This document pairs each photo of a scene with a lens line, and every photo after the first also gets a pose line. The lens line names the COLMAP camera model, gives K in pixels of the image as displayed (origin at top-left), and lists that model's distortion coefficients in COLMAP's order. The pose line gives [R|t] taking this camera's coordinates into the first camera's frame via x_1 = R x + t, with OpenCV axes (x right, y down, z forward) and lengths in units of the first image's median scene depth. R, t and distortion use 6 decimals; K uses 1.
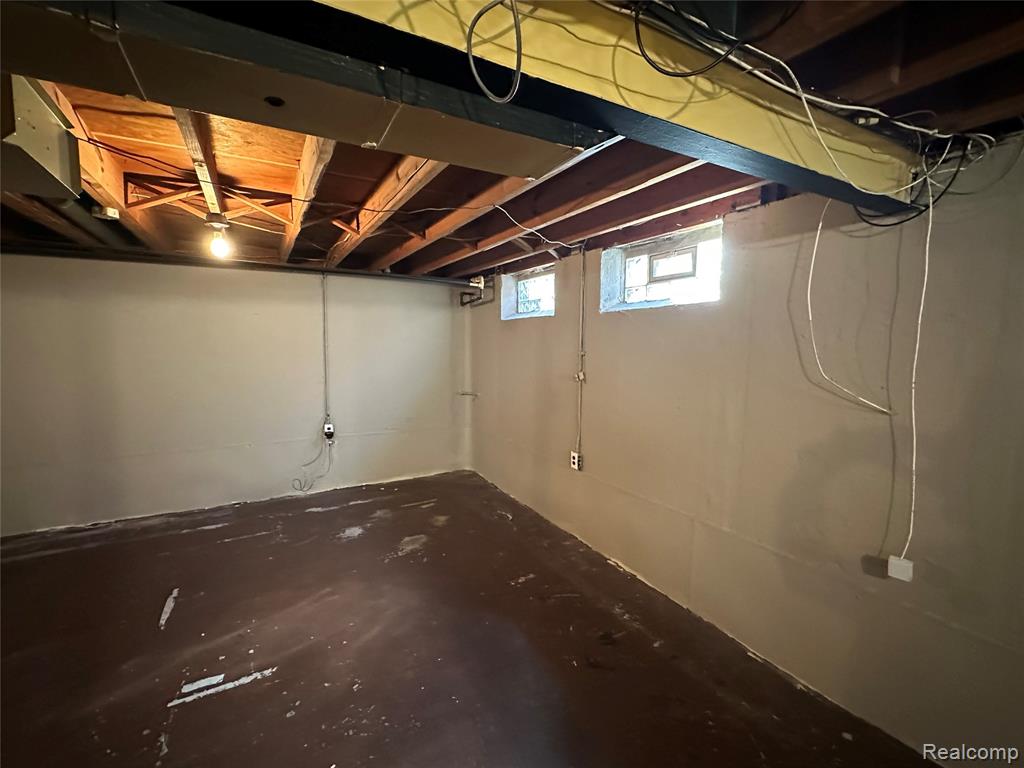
lens RADIAL K [[453.2, 0, 510.4], [0, 453.2, 382.8], [0, 0, 1]] dist [-0.003615, -0.000752]
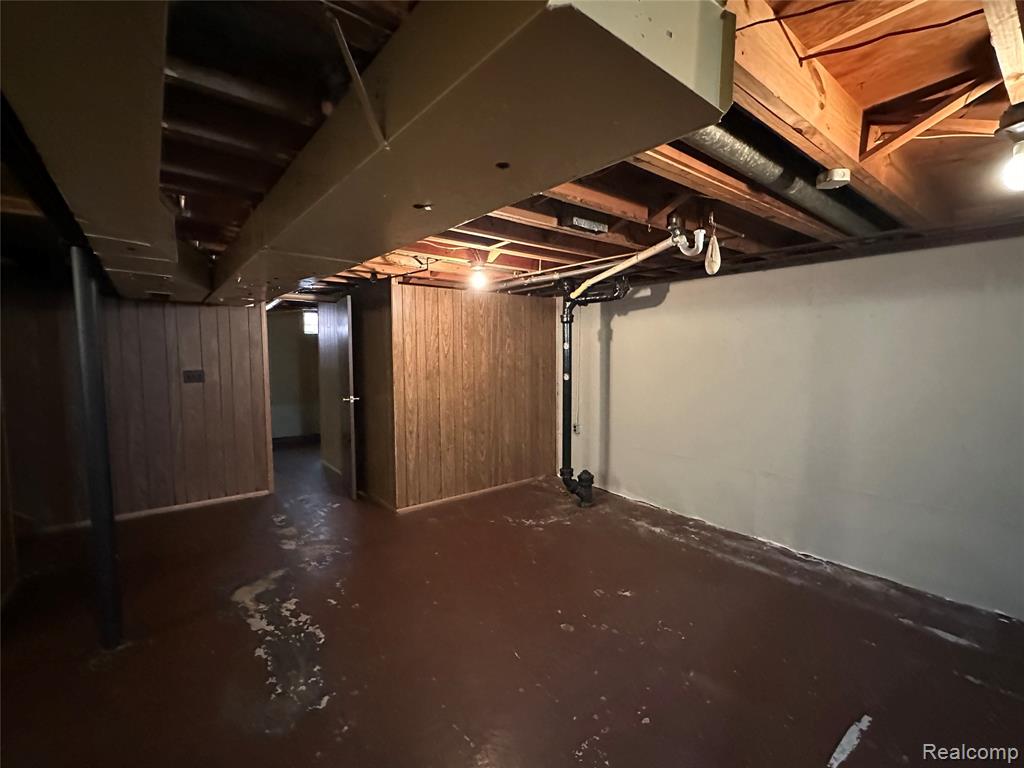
lens RADIAL K [[453.2, 0, 511.7], [0, 453.2, 385.2], [0, 0, 1]] dist [-0.003615, -0.000752]
pose [[0.156935, 0.067507, -0.985299, -0.211675], [-0.091496, 0.994364, 0.053555, -0.030759], [0.983362, 0.081746, 0.162227, 0.360286]]
